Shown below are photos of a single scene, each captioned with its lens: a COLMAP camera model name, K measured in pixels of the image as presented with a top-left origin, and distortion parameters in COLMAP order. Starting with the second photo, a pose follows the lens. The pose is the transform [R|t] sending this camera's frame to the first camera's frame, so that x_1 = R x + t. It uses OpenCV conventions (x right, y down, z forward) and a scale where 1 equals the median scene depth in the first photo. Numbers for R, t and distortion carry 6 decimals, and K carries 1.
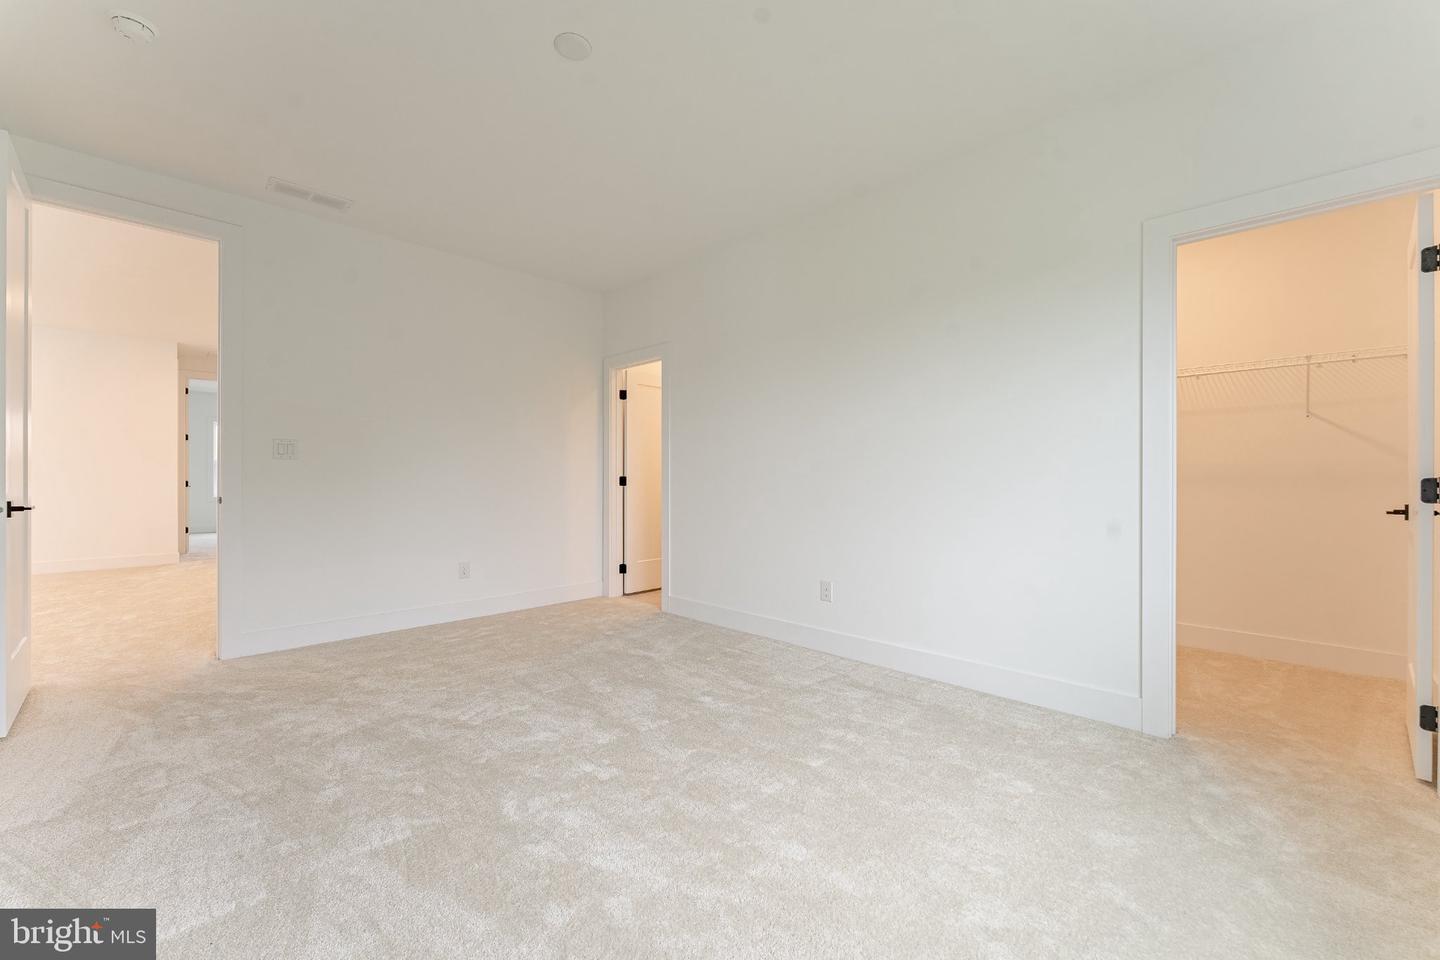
lens RADIAL K [[576.8, 0, 717.0], [0, 576.8, 473.2], [0, 0, 1]] dist [0.000883, -0.000042]
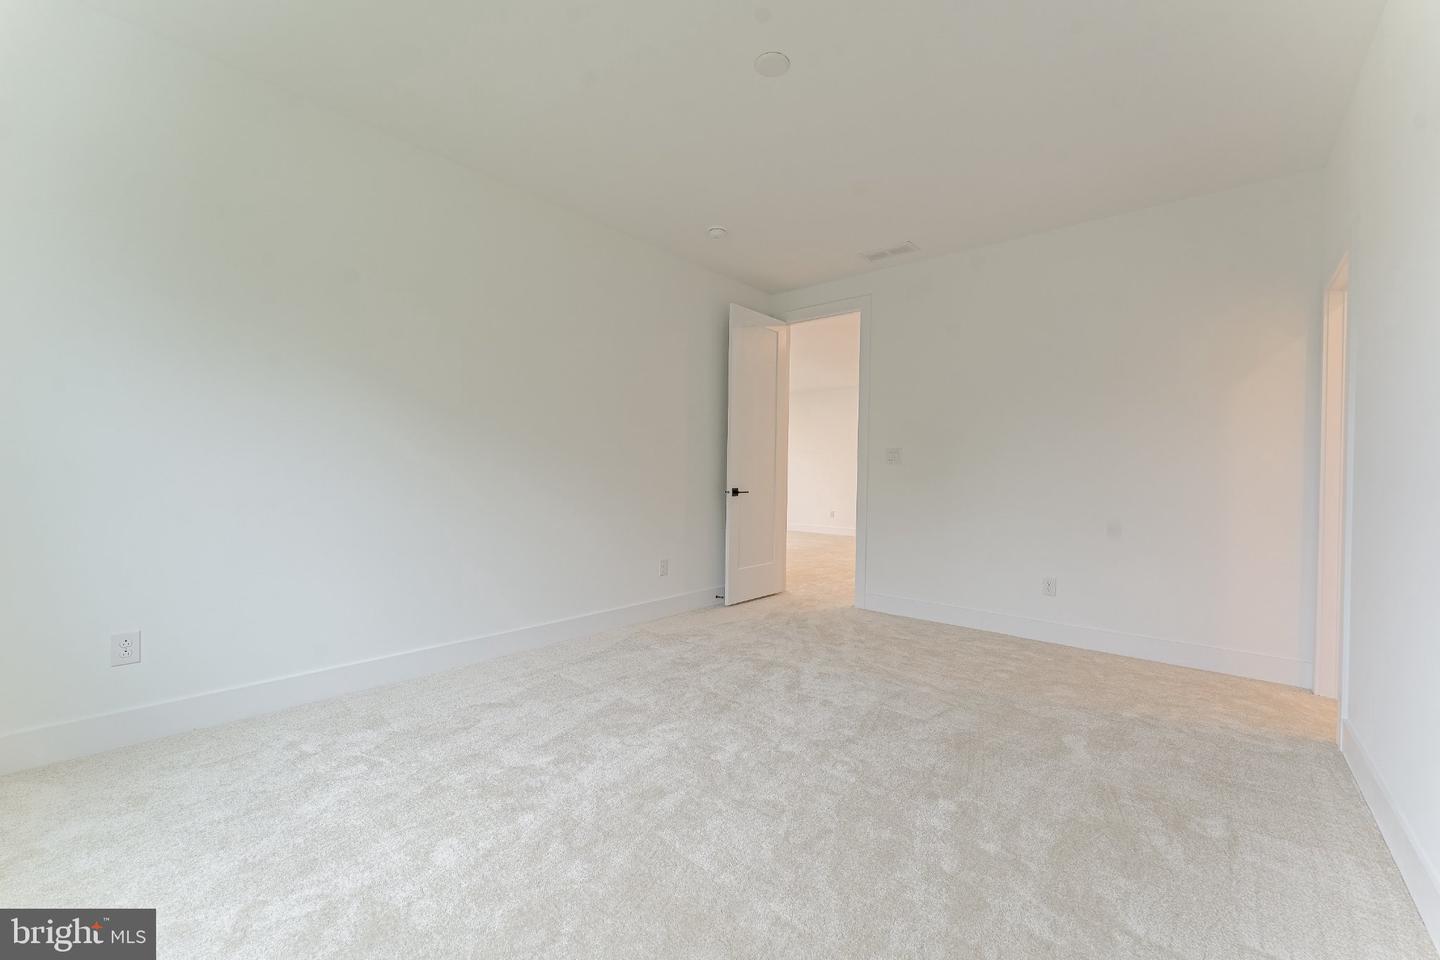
lens RADIAL K [[576.8, 0, 717.1], [0, 576.8, 477.0], [0, 0, 1]] dist [0.000883, -0.000042]
pose [[0.069870, 0.002837, -0.997552, 0.631721], [-0.008751, 0.999959, 0.002231, 0.005381], [0.997518, 0.008574, 0.069892, 0.673689]]
